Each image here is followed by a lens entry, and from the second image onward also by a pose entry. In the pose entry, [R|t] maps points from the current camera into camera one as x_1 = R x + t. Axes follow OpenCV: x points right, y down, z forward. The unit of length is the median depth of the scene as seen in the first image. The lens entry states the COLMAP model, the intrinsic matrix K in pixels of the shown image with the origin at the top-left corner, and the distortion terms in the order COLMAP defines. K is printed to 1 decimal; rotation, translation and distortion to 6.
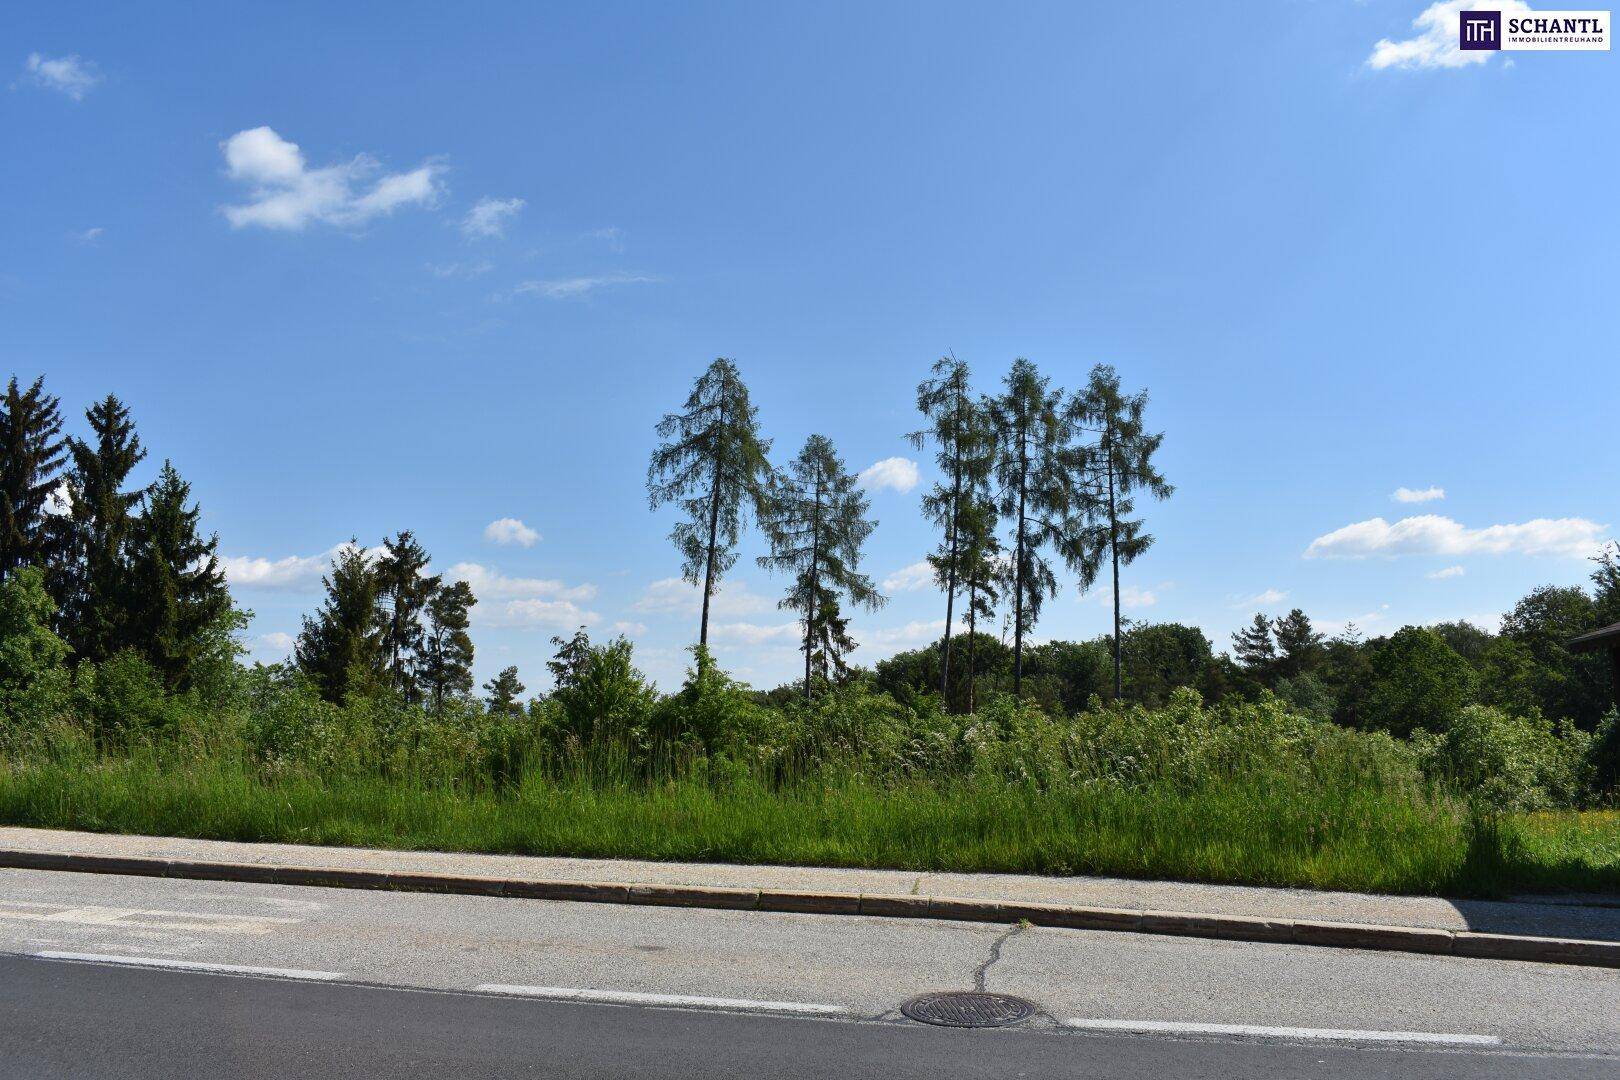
lens RADIAL K [[1392.0, 0, 832.8], [0, 1392.0, 552.8], [0, 0, 1]] dist [-0.090456, 0.018481]
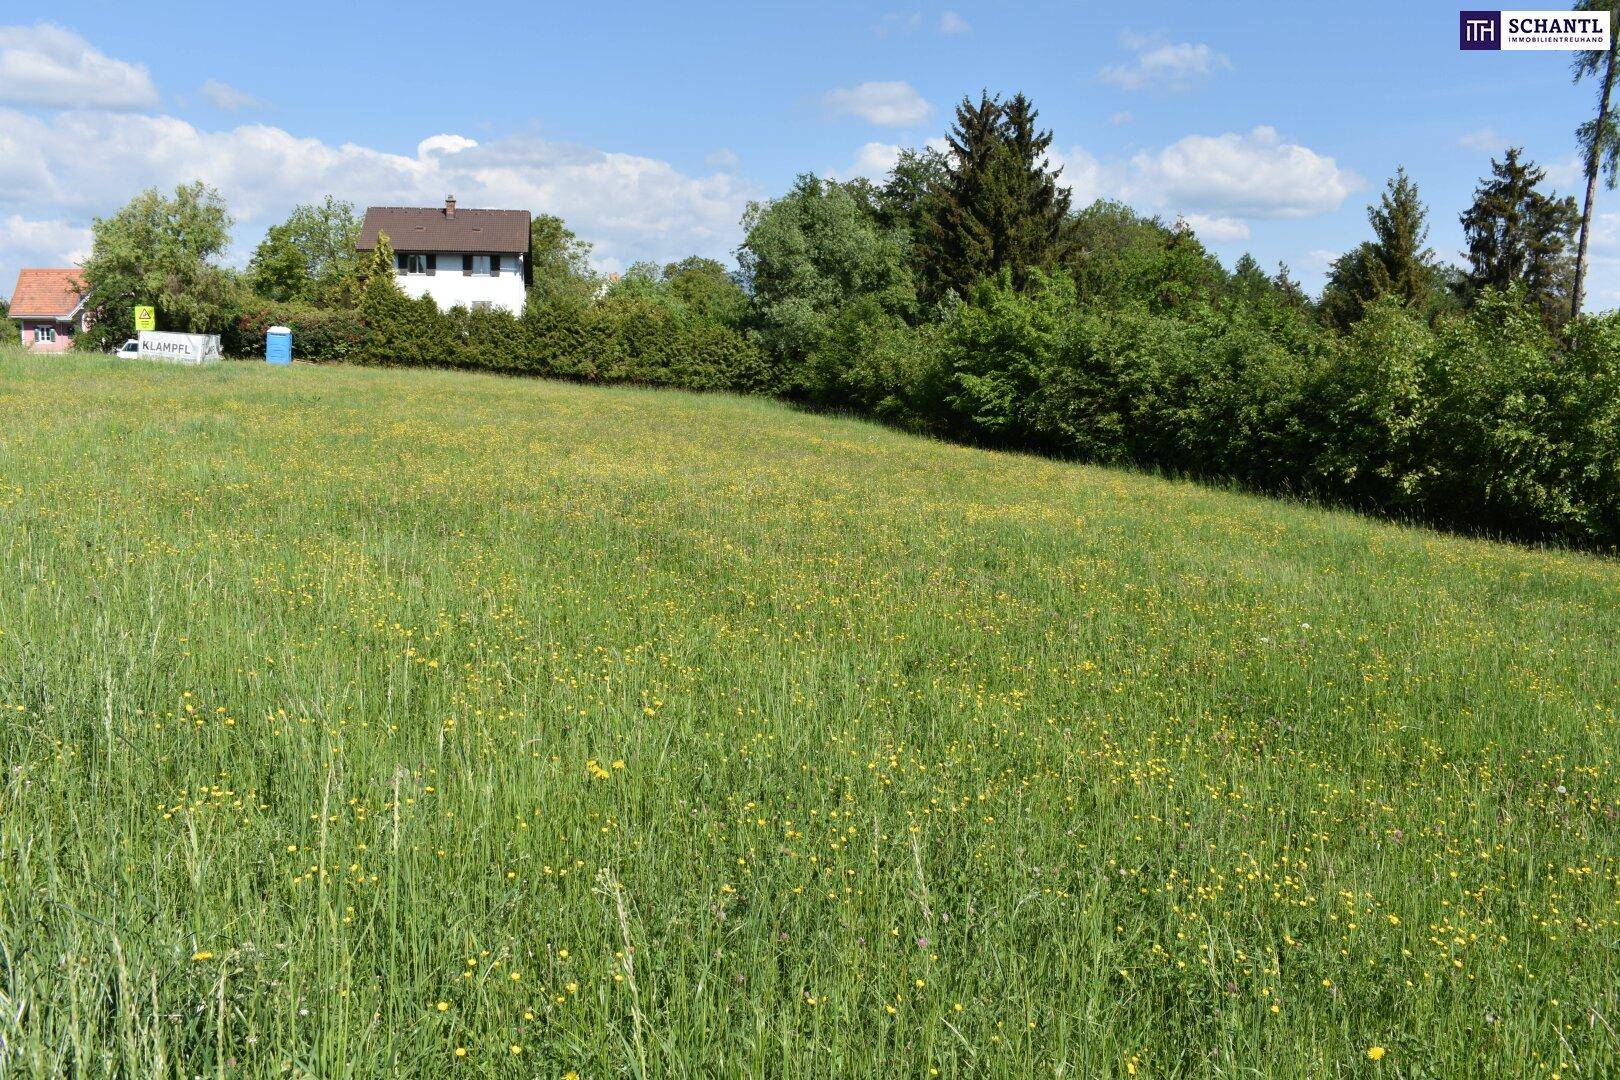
lens RADIAL K [[1392.0, 0, 814.7], [0, 1392.0, 533.9], [0, 0, 1]] dist [-0.090456, 0.018481]
pose [[0.205509, 0.124563, -0.970696, 0.511687], [0.110435, 0.982580, 0.149468, 0.052300], [0.972404, -0.137916, 0.188173, 0.371686]]
